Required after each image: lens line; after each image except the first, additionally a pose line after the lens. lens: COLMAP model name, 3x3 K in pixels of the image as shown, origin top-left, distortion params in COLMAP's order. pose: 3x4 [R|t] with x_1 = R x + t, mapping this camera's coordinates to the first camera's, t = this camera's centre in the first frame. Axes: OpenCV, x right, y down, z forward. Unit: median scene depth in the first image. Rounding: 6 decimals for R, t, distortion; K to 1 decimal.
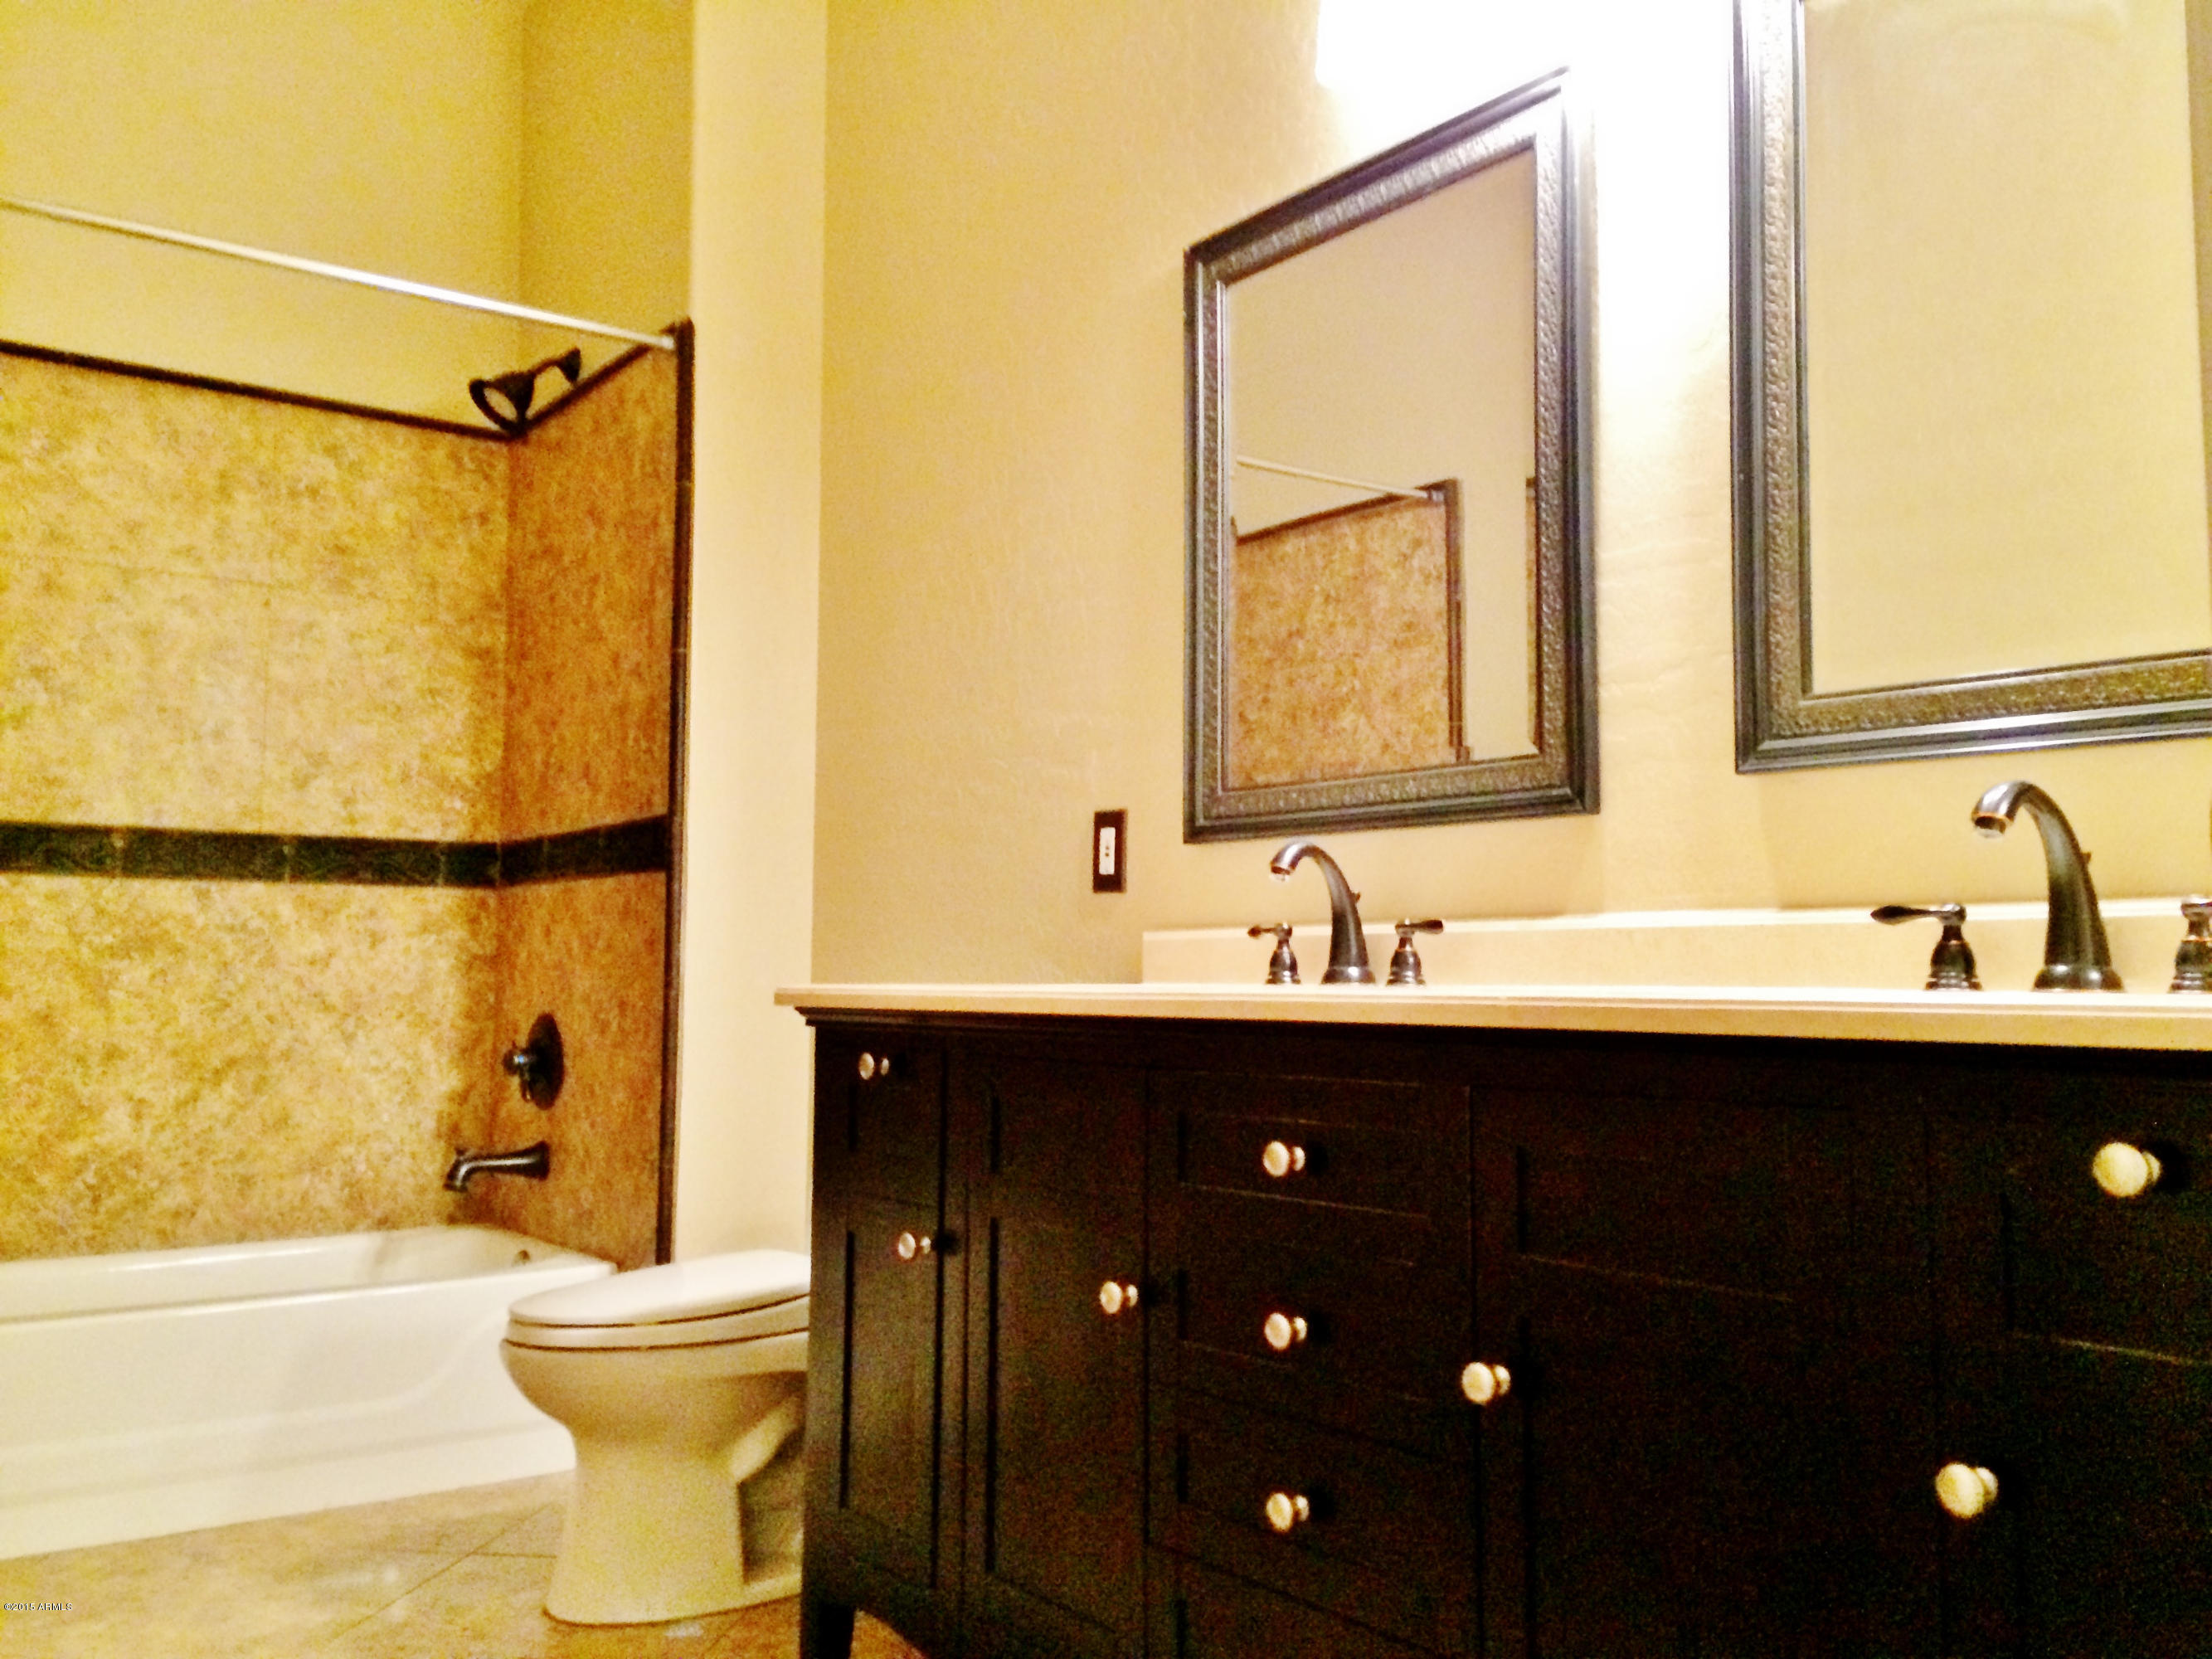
lens RADIAL K [[1872.1, 0, 1106.0], [0, 1872.1, 829.5], [0, 0, 1]] dist [0.054178, -0.072334]
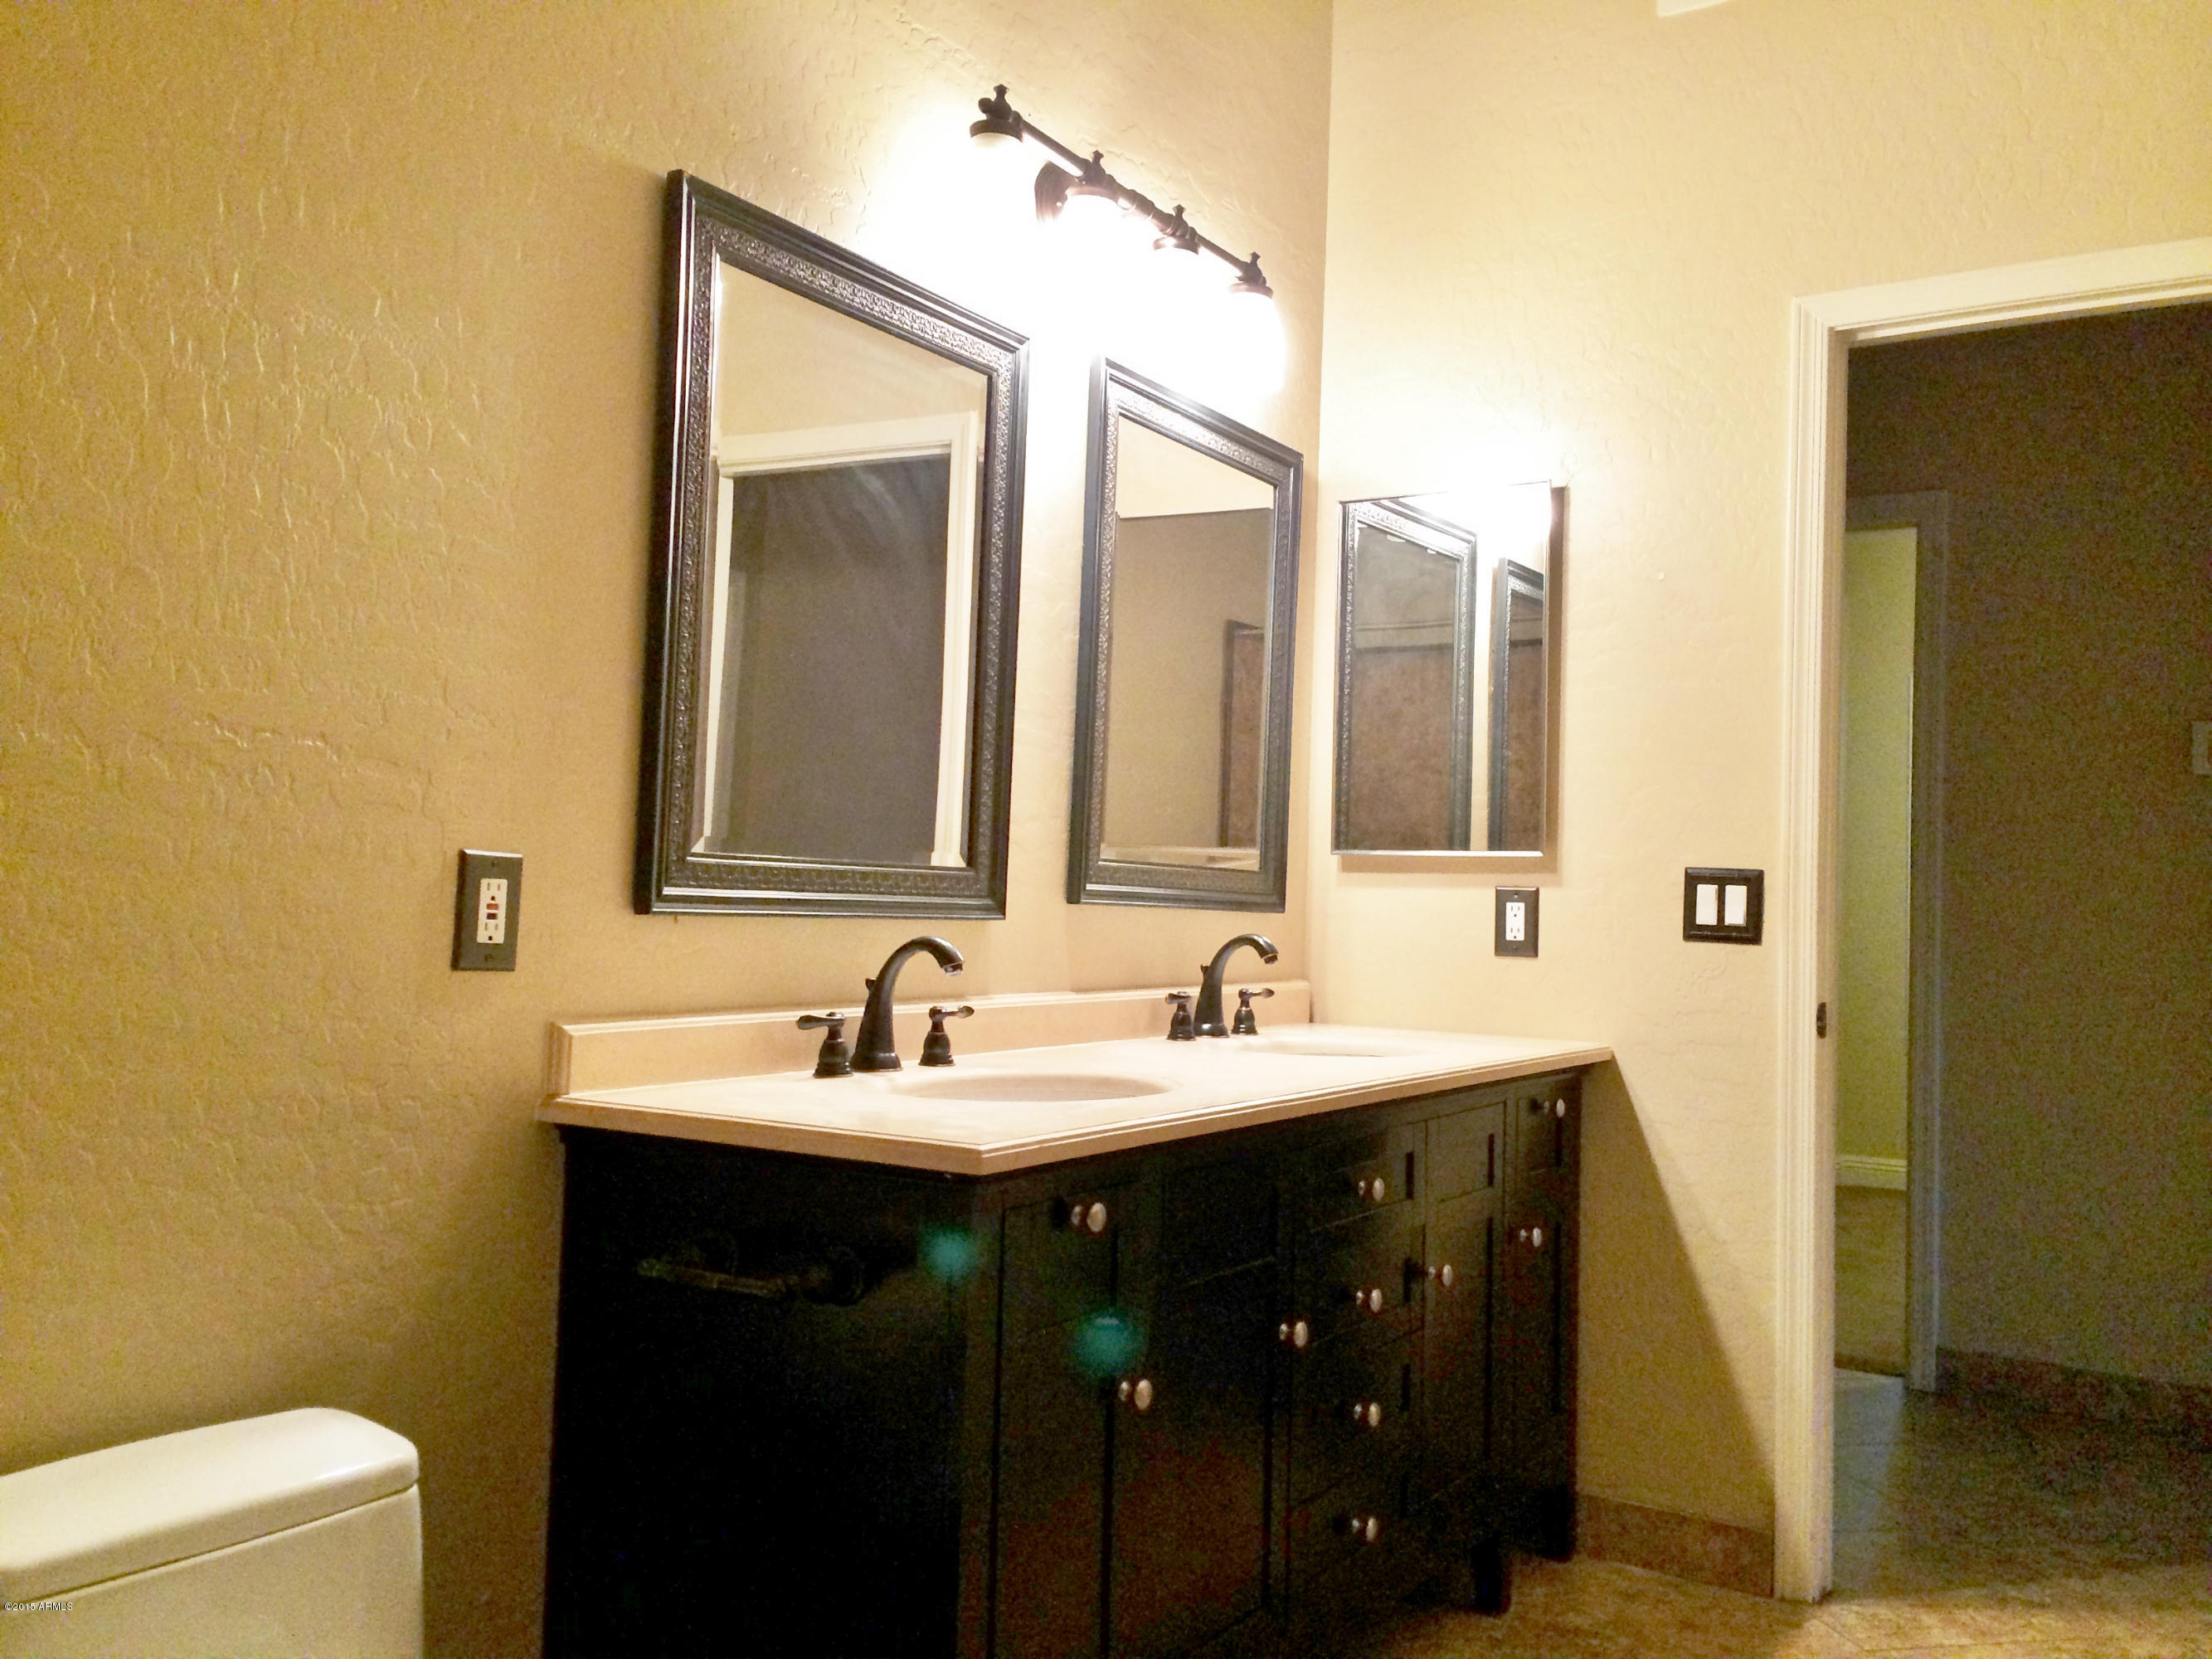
lens RADIAL K [[1872.1, 0, 1106.0], [0, 1872.1, 829.5], [0, 0, 1]] dist [0.054178, -0.072334]
pose [[-0.359138, 0.021753, 0.933031, -0.933376], [-0.099792, 0.993102, -0.061565, 0.001482], [-0.927934, -0.115219, -0.354490, 1.317741]]
